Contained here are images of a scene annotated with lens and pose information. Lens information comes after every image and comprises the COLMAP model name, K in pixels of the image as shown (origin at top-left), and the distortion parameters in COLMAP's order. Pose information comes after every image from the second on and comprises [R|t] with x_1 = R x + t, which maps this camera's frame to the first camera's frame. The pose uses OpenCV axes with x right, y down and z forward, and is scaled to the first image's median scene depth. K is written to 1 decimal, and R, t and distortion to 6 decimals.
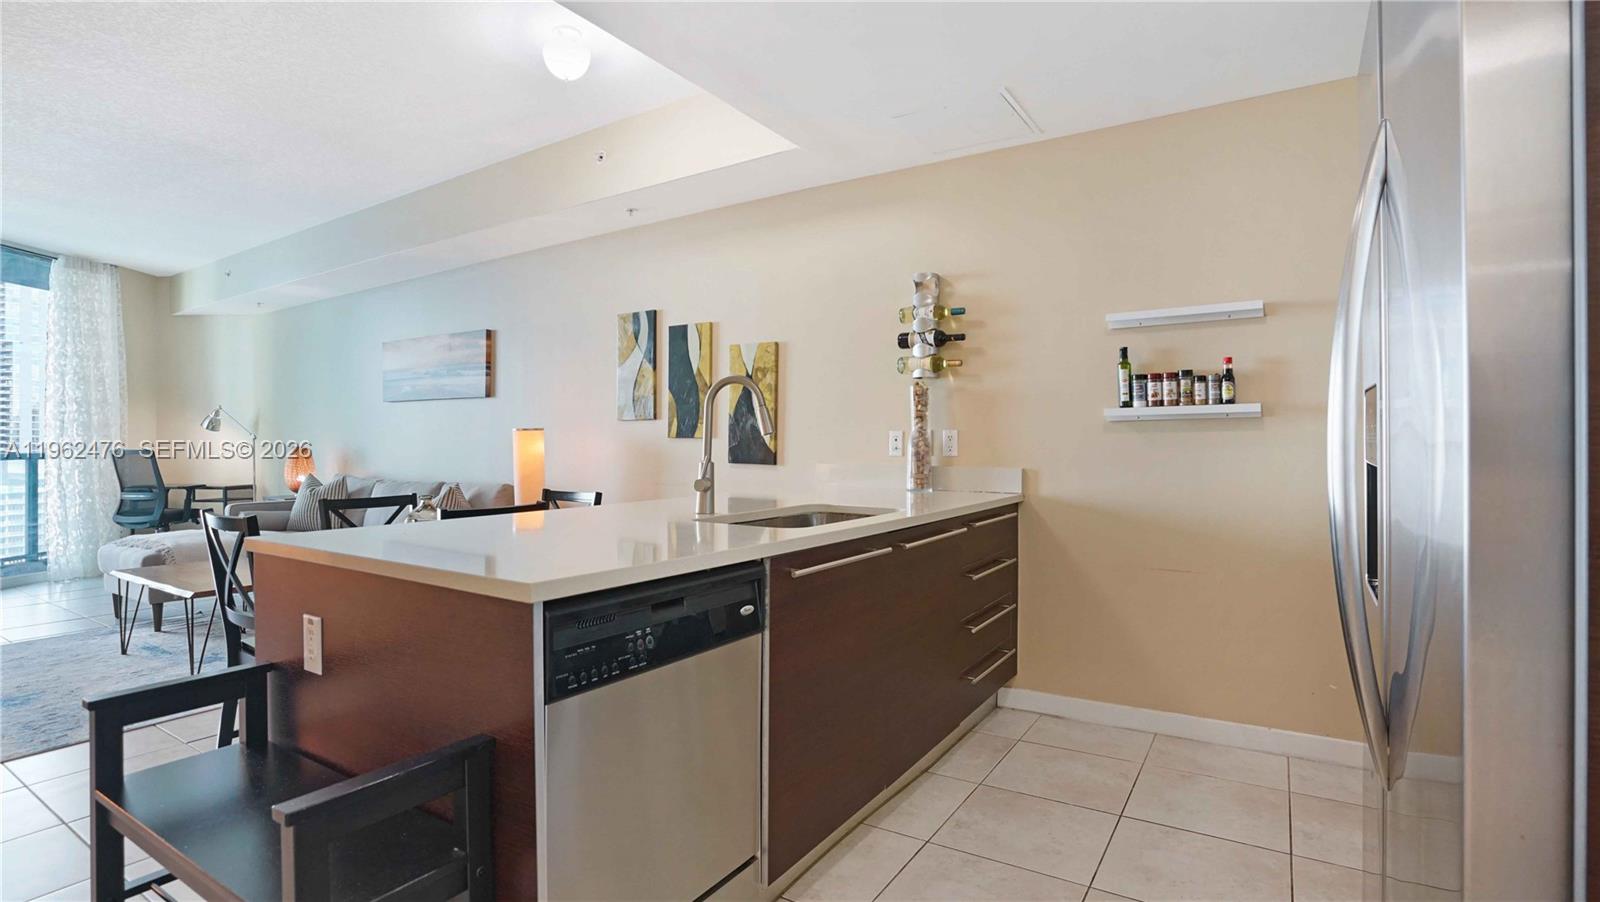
lens RADIAL K [[737.7, 0, 786.9], [0, 737.7, 452.7], [0, 0, 1]] dist [-0.000508, 0.000516]
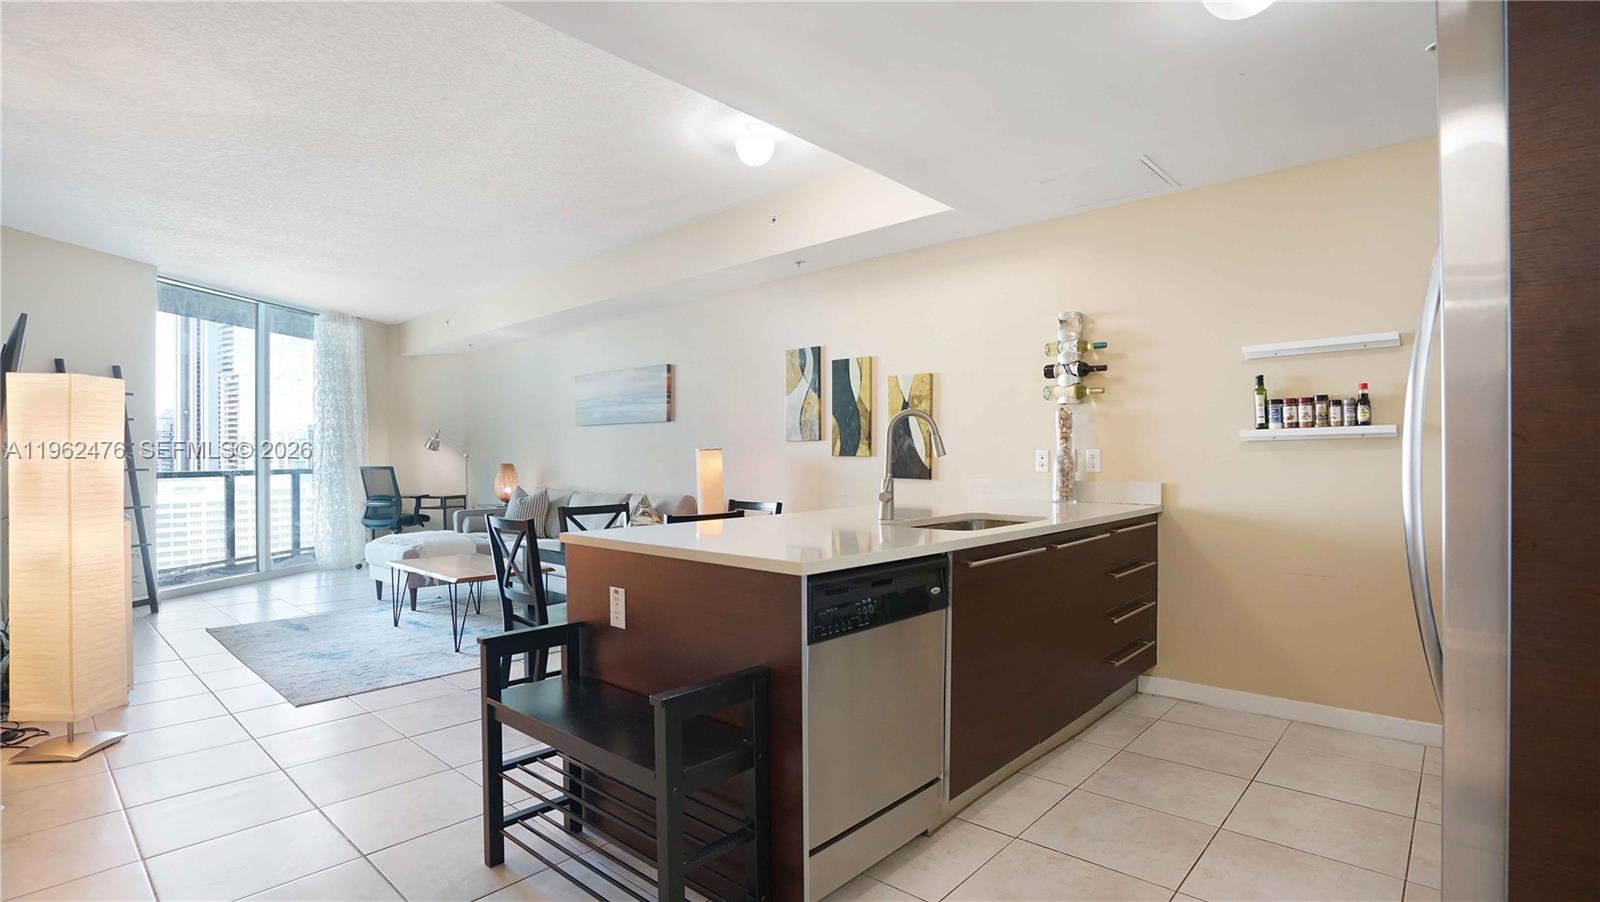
lens RADIAL K [[755.4, 0, 735.7], [0, 755.4, 469.9], [0, 0, 1]] dist [-0.023708, 0.017320]
pose [[0.977461, -0.004091, -0.211076, -0.076053], [0.006017, 0.999946, 0.008487, -0.012364], [0.211030, -0.009566, 0.977433, -0.261544]]
